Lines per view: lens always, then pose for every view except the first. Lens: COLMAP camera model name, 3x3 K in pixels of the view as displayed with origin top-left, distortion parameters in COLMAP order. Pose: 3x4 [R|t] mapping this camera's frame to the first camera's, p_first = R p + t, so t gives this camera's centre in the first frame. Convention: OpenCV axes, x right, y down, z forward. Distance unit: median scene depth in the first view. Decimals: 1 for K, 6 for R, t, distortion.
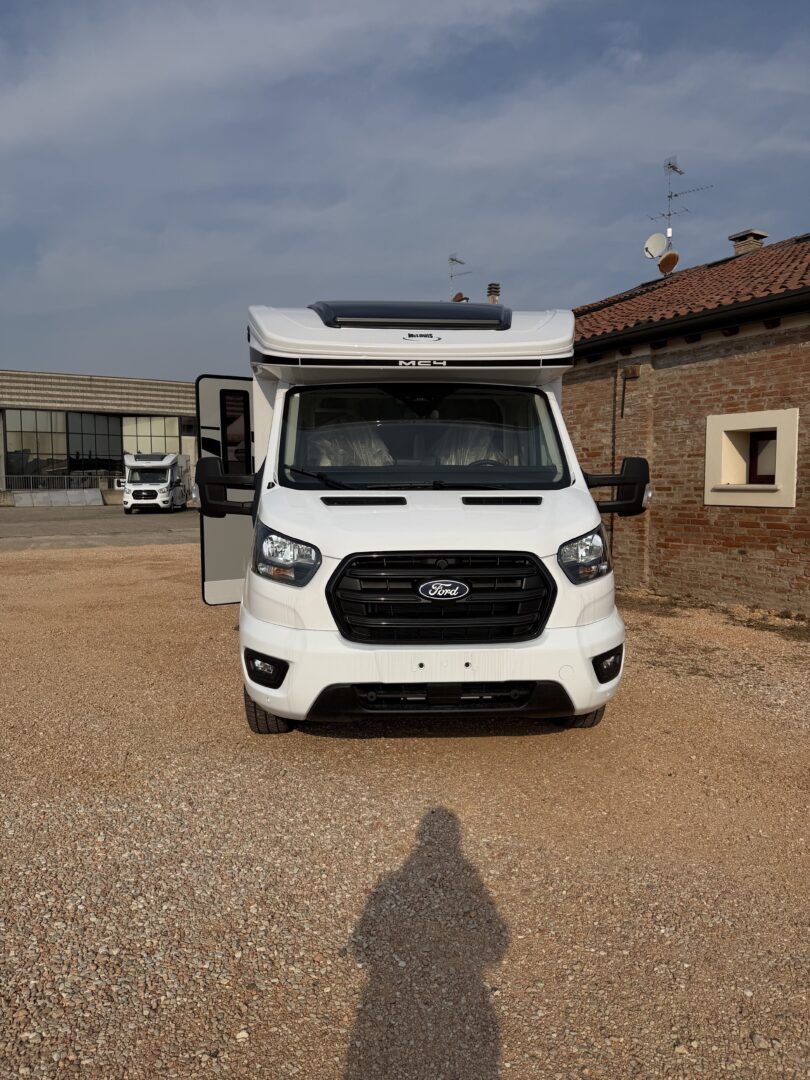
lens RADIAL K [[771.2, 0, 405.0], [0, 771.2, 540.0], [0, 0, 1]] dist [0.029883, -0.007130]
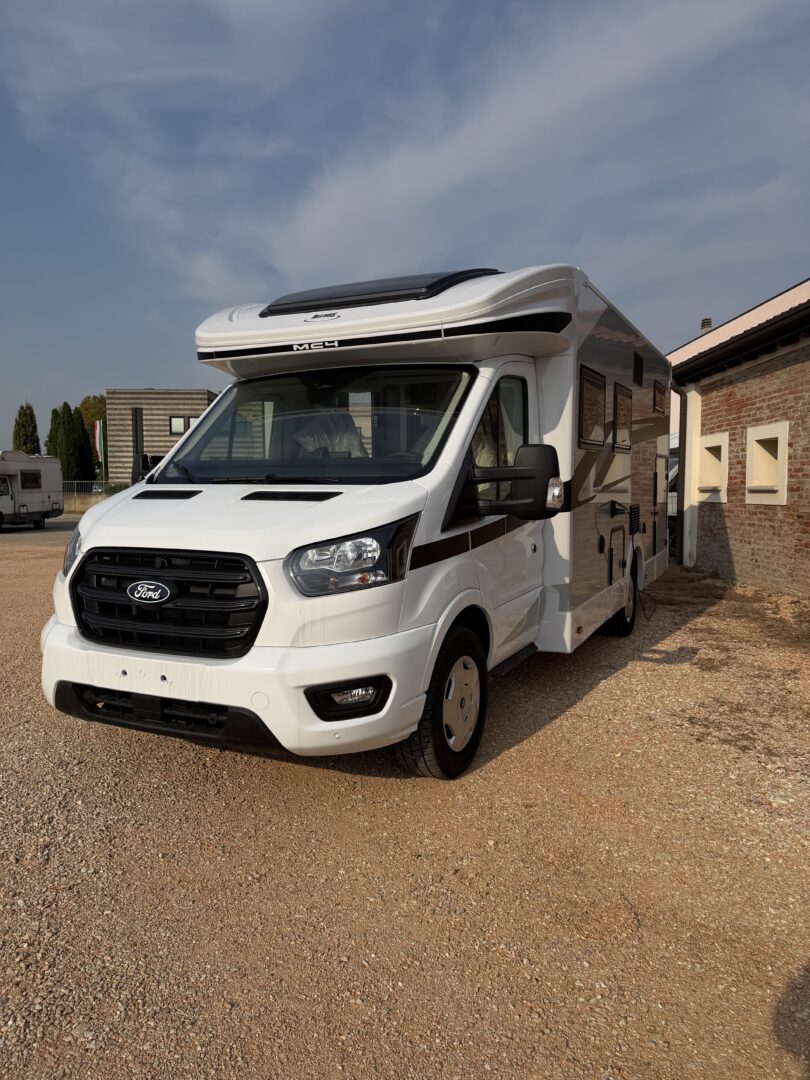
lens RADIAL K [[775.6, 0, 393.3], [0, 775.6, 538.8], [0, 0, 1]] dist [0.040103, -0.001375]
pose [[0.868713, 0.035413, -0.494048, 0.560498], [-0.038930, 0.999237, 0.003171, -0.009044], [0.493783, 0.016478, 0.869429, 0.254616]]
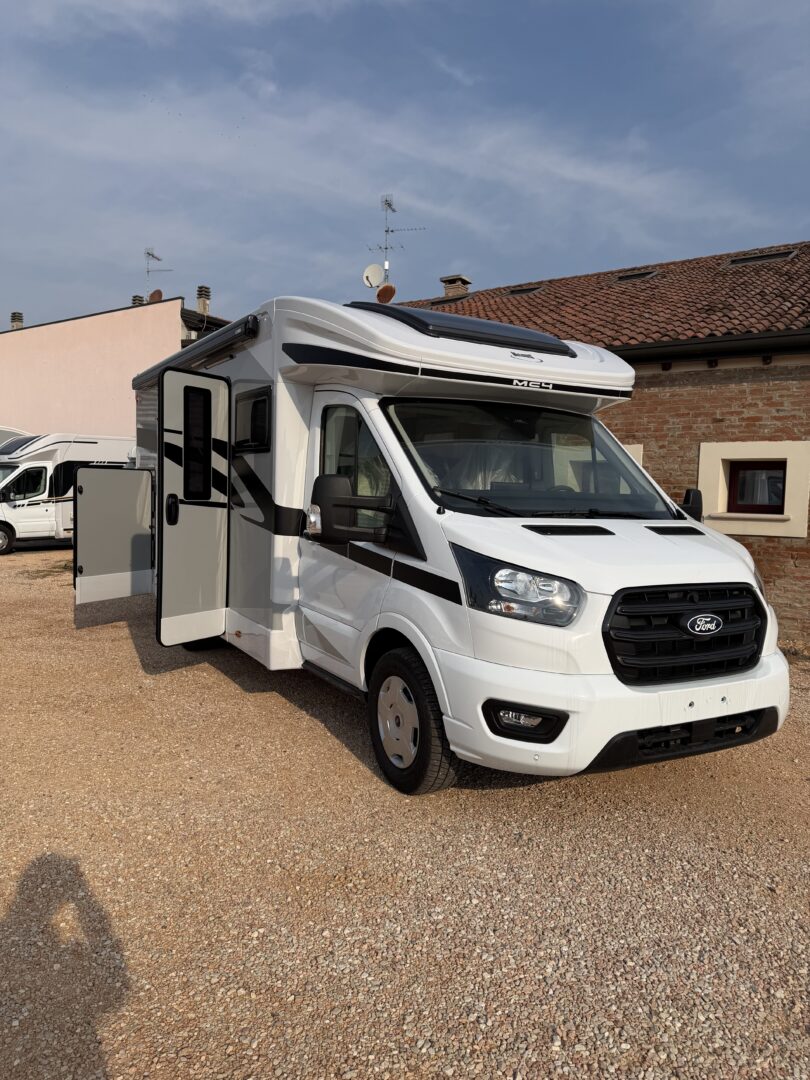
lens RADIAL K [[771.2, 0, 405.0], [0, 771.2, 540.0], [0, 0, 1]] dist [0.029883, -0.007130]
pose [[0.901124, 0.002271, 0.433557, -0.536477], [0.004000, 0.999900, -0.013553, -0.022978], [-0.433544, 0.013947, 0.901024, 0.205078]]
